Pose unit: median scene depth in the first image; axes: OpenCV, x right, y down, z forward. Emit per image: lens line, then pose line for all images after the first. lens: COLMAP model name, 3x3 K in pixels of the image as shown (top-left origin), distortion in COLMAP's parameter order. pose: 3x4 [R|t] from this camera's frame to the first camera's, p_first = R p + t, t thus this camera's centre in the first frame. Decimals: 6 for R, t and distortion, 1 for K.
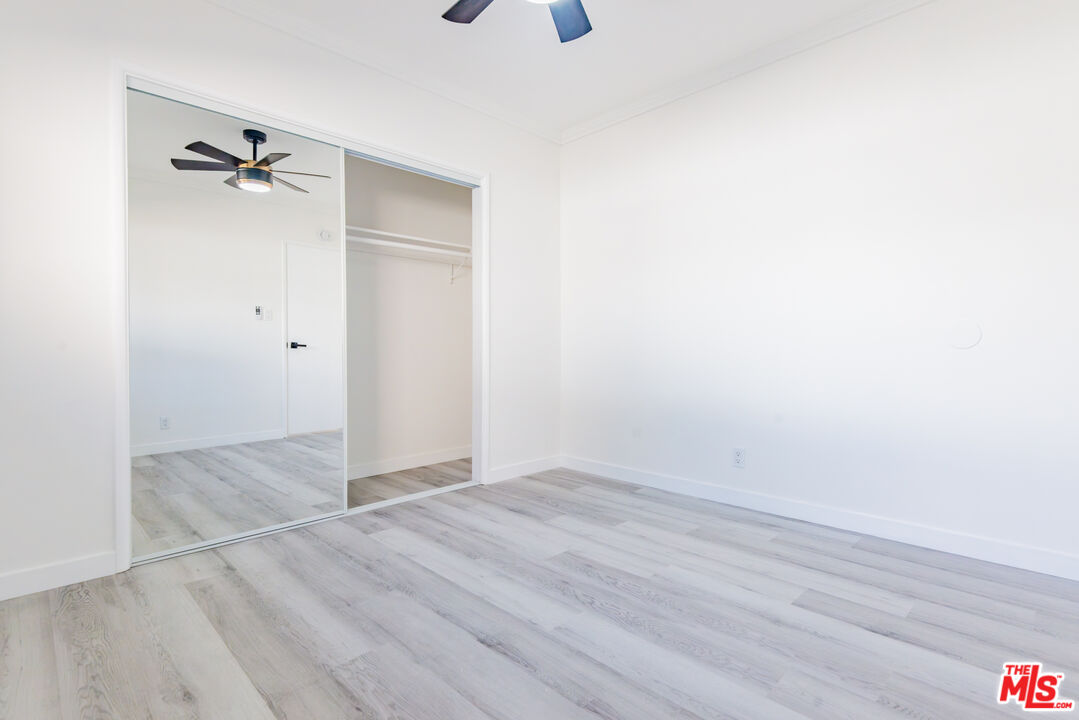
lens RADIAL K [[517.7, 0, 568.2], [0, 517.7, 377.7], [0, 0, 1]] dist [0.036820, -0.023740]
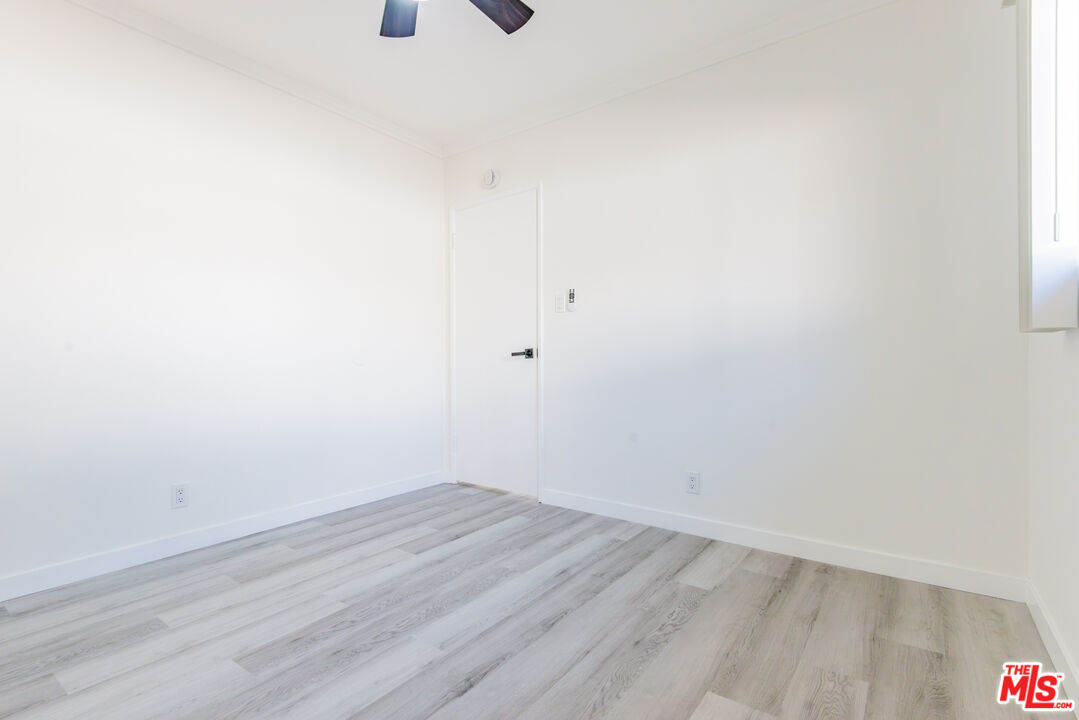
lens RADIAL K [[514.9, 0, 539.5], [0, 514.9, 360.0], [0, 0, 1]] dist [0.024517, -0.012757]
pose [[-0.128154, -0.001327, 0.991753, -0.824602], [0.060113, 0.998150, 0.009104, -0.054354], [-0.989931, 0.060784, -0.127837, 0.727362]]
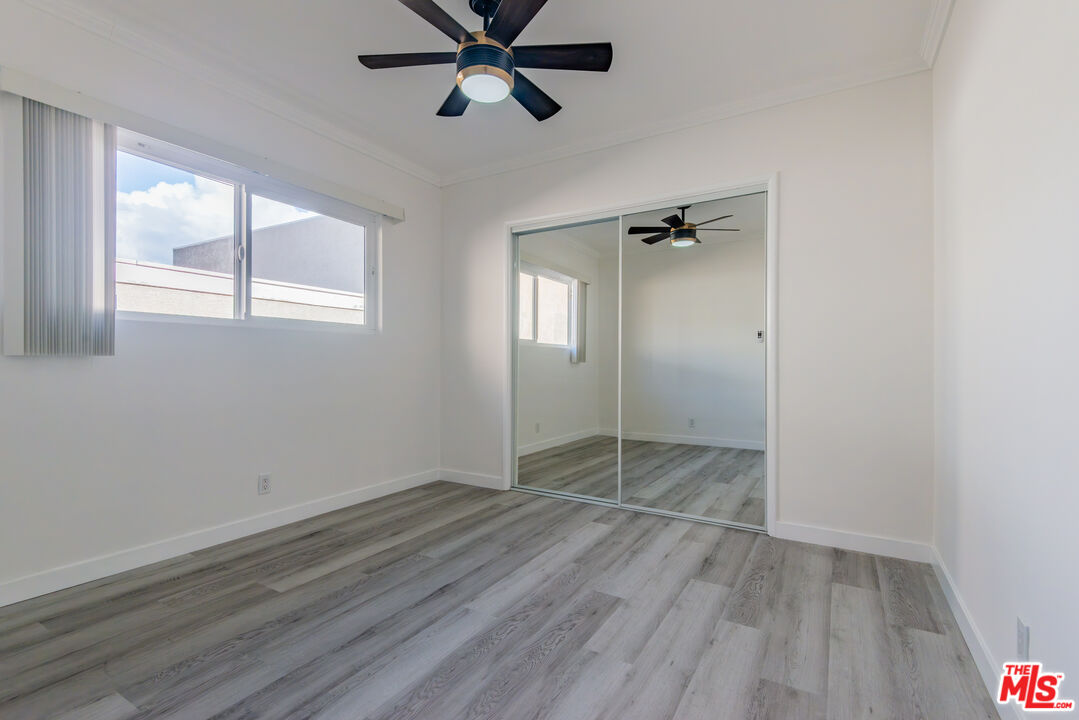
lens RADIAL K [[507.5, 0, 527.9], [0, 507.5, 359.2], [0, 0, 1]] dist [0.036636, -0.021323]
pose [[0.199568, -0.004660, -0.979873, 0.946879], [-0.059856, 0.998063, -0.016937, -0.072601], [0.978054, 0.062031, 0.198903, 0.693232]]
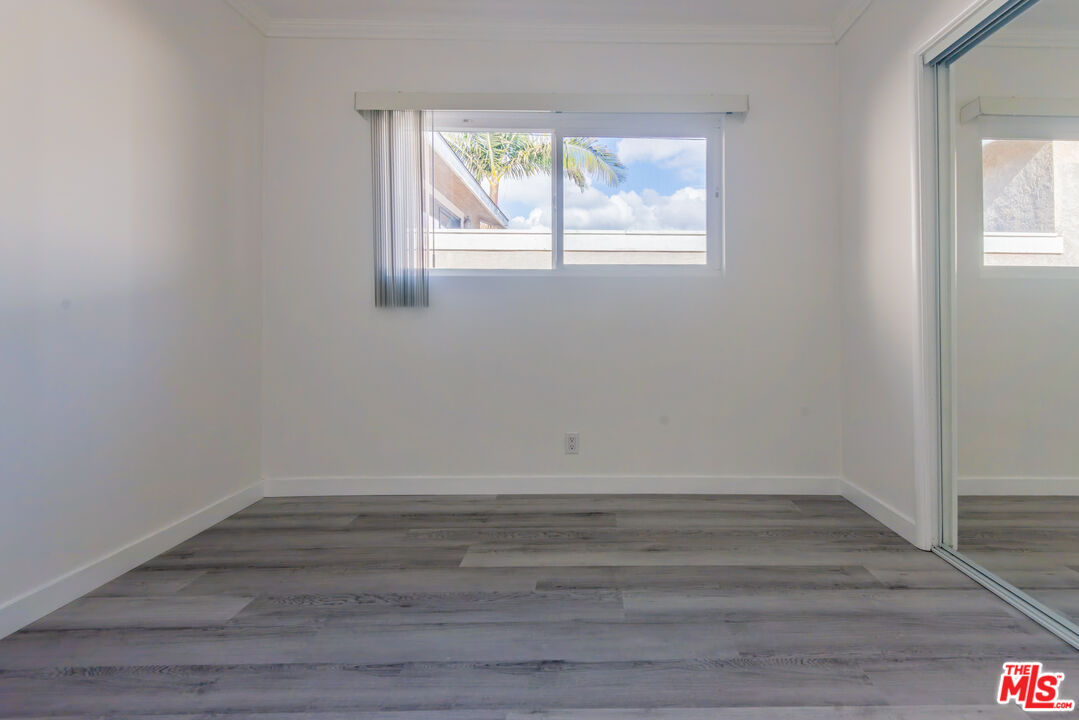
lens RADIAL K [[512.4, 0, 591.1], [0, 512.4, 336.8], [0, 0, 1]] dist [0.036096, -0.017103]
pose [[-0.722279, 0.022855, -0.691224, 0.302802], [-0.039585, 0.996449, 0.074311, -0.090509], [0.690467, 0.081036, -0.718810, 1.253492]]
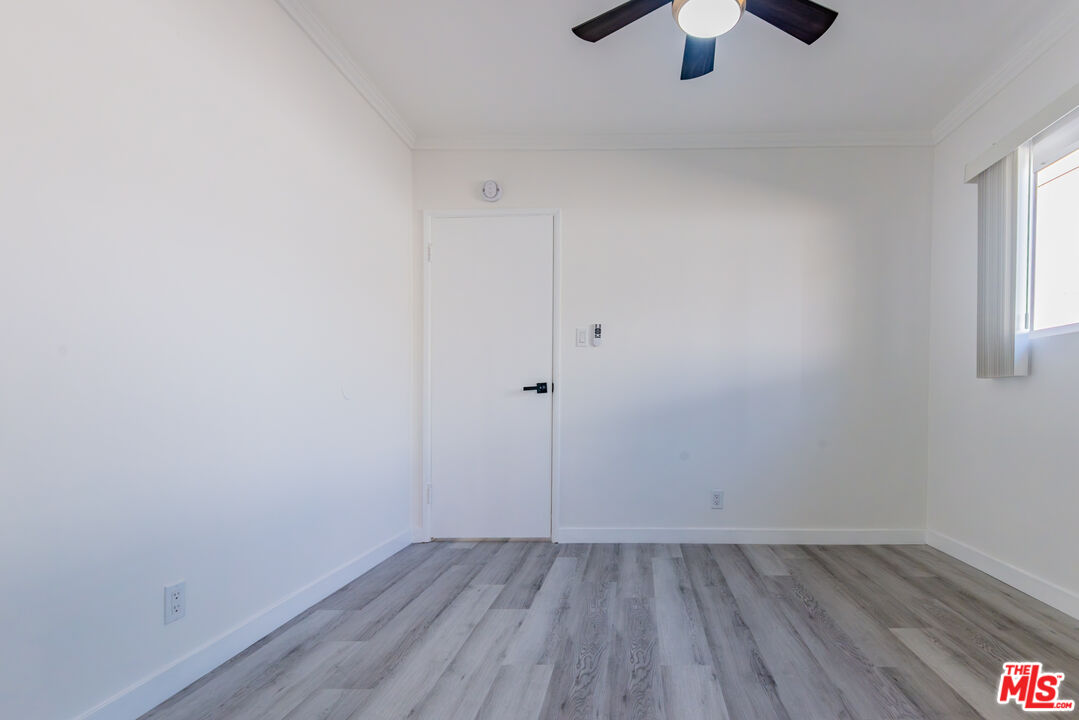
lens RADIAL K [[538.8, 0, 639.3], [0, 538.8, 410.4], [0, 0, 1]] dist [0.033156, -0.025894]
pose [[-0.687173, -0.012868, 0.726380, -0.577190], [0.044238, 0.997247, 0.059517, -0.078733], [-0.725145, 0.073033, -0.684712, 1.443941]]
